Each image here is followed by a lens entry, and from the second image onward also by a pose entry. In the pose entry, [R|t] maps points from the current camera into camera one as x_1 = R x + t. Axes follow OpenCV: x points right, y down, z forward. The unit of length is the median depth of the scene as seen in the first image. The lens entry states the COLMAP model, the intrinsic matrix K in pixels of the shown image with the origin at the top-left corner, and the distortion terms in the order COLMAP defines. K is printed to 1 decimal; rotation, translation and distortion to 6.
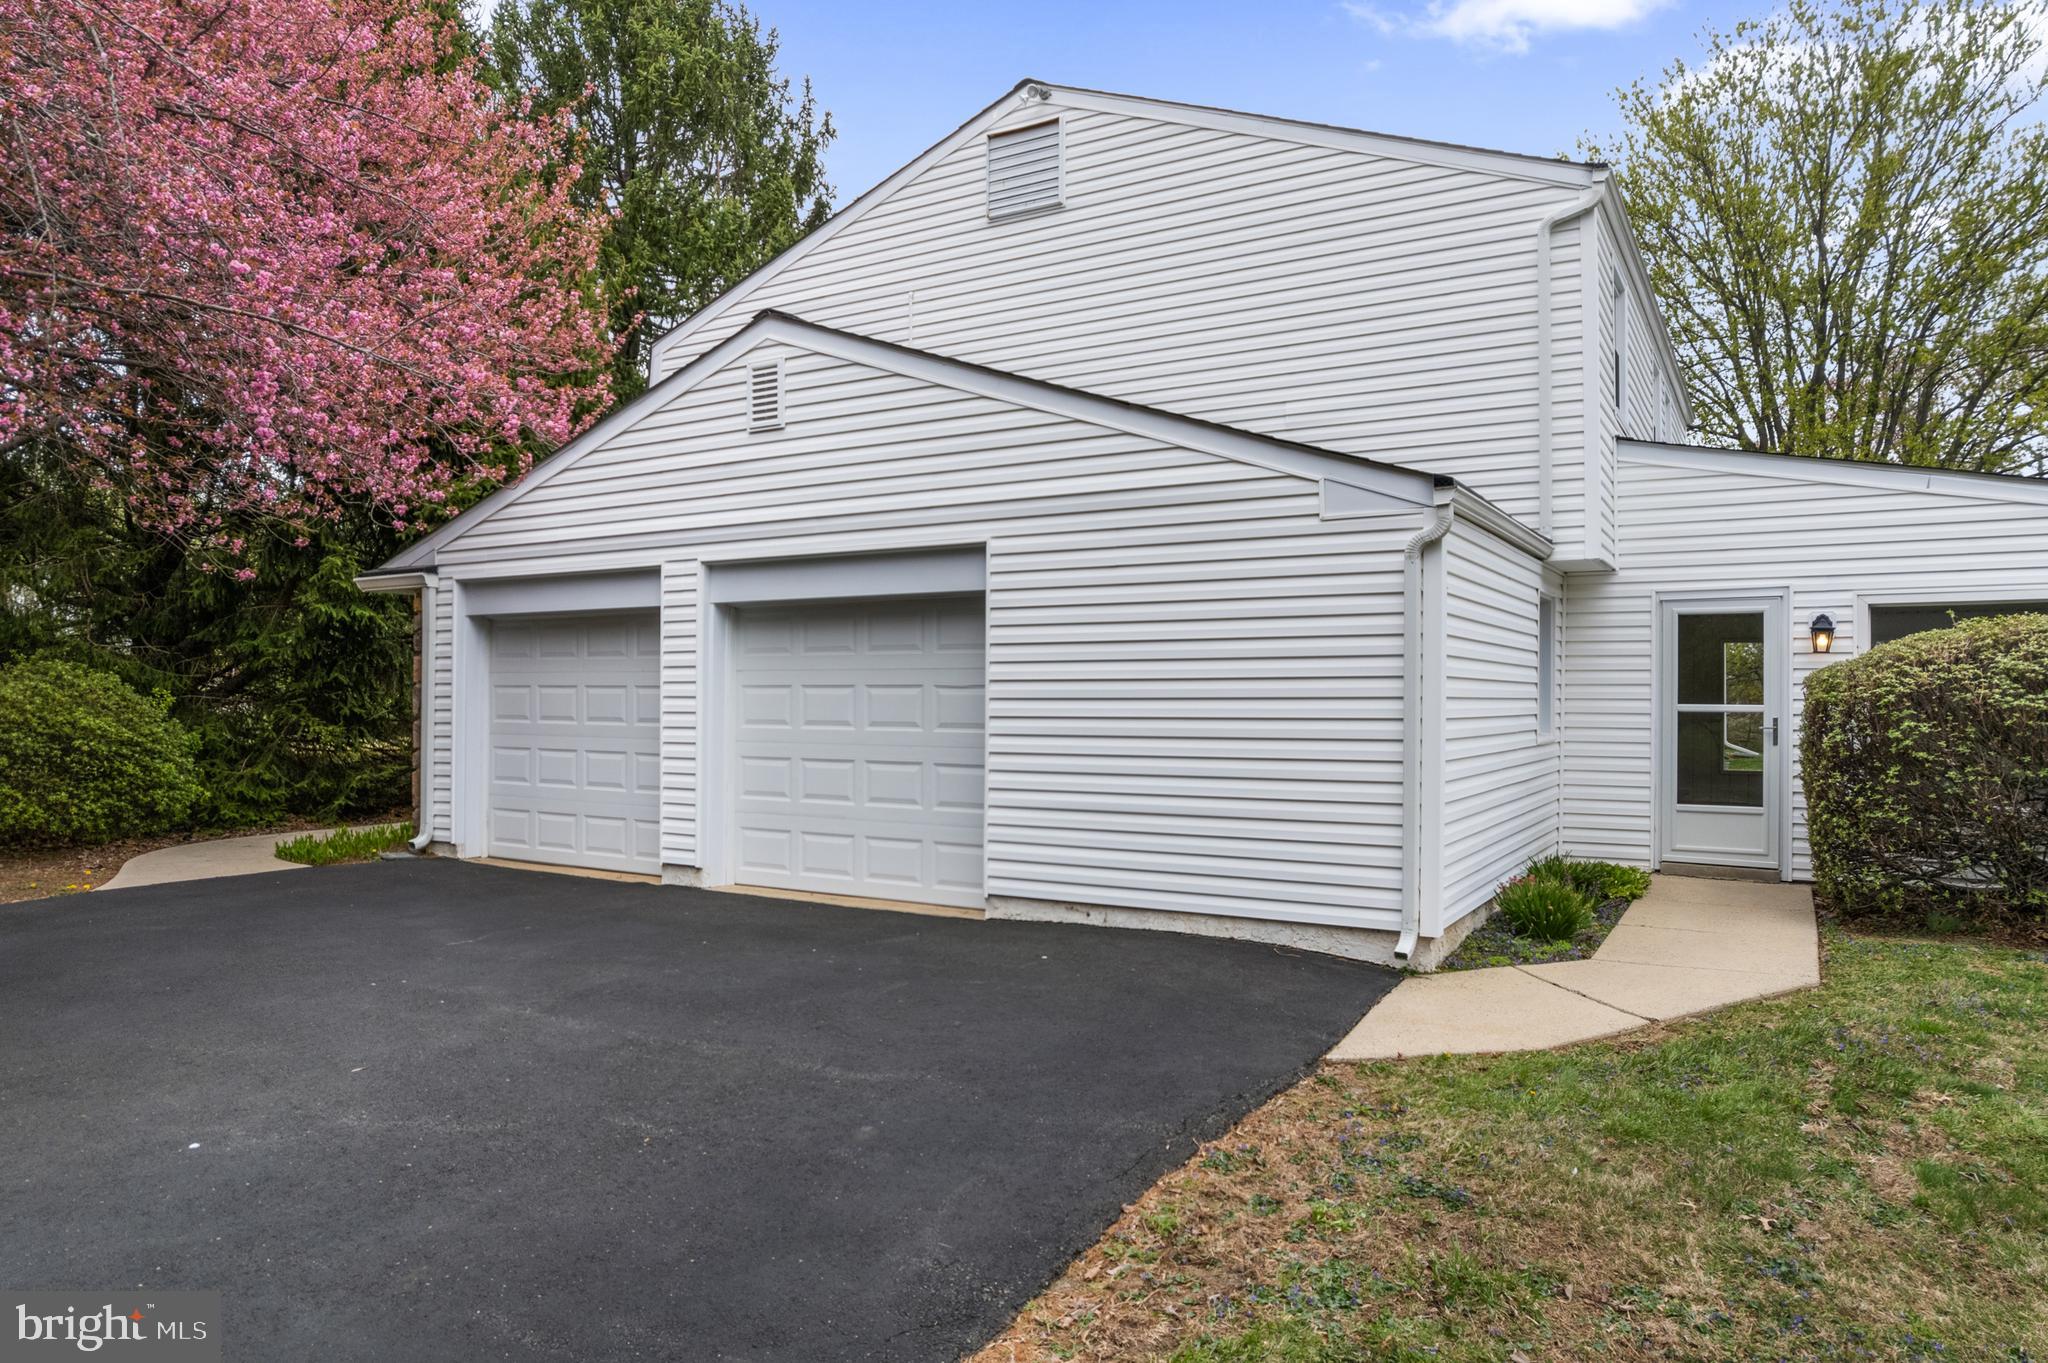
lens RADIAL K [[1318.5, 0, 1015.3], [0, 1318.5, 688.5], [0, 0, 1]] dist [-0.052654, 0.050497]
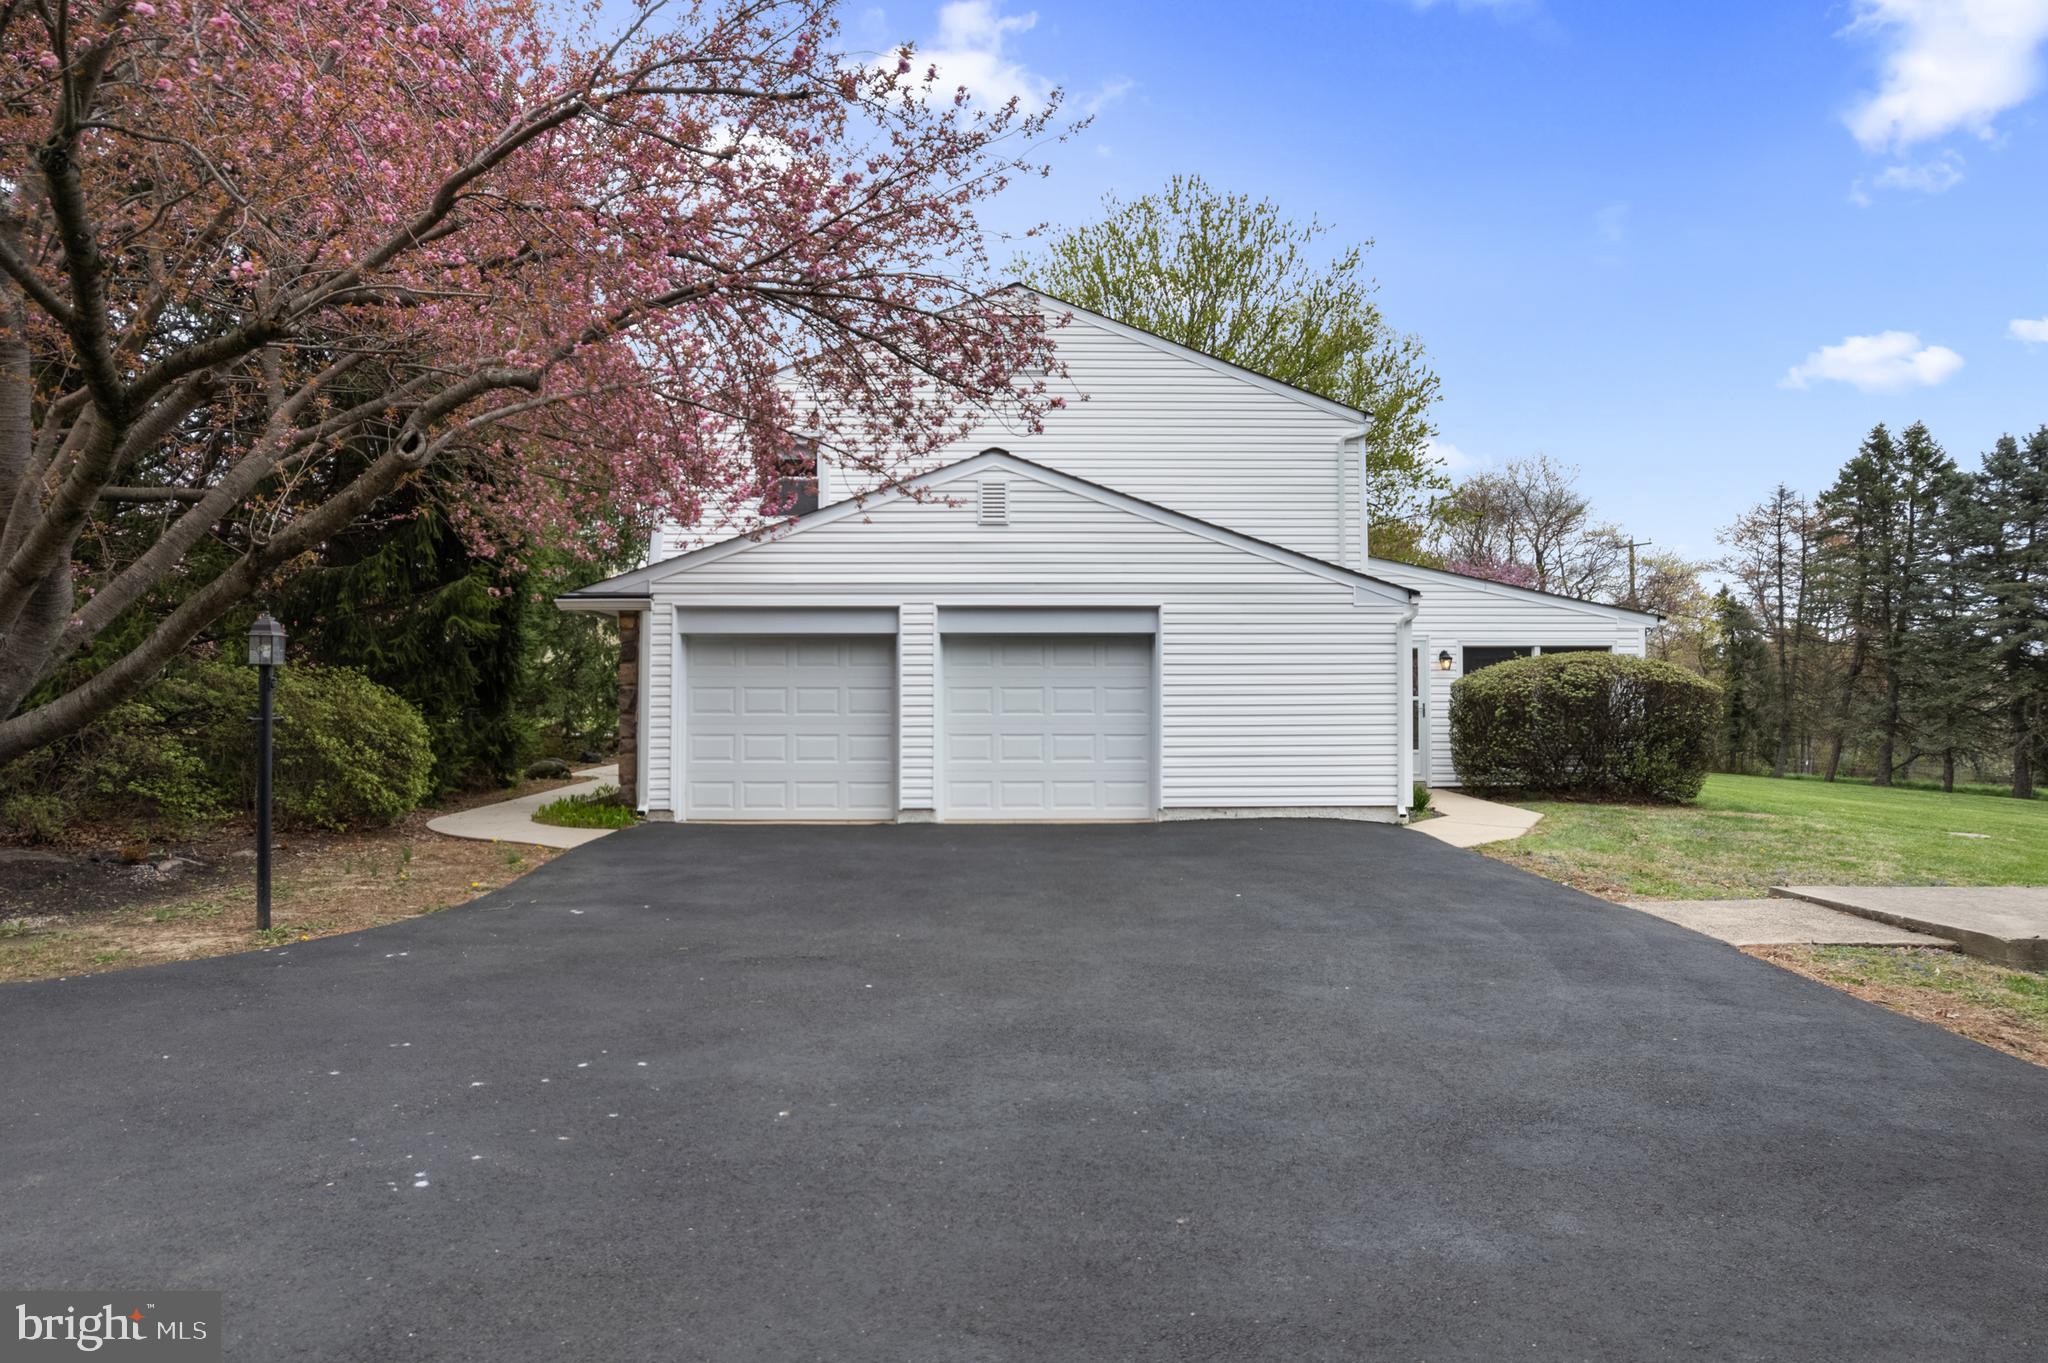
lens RADIAL K [[1318.5, 0, 995.2], [0, 1318.5, 658.9], [0, 0, 1]] dist [-0.052654, 0.050497]
pose [[0.848683, 0.009770, 0.528811, -1.011714], [-0.000314, 0.999839, -0.017967, -0.008122], [-0.528901, 0.015082, 0.848549, -0.328807]]
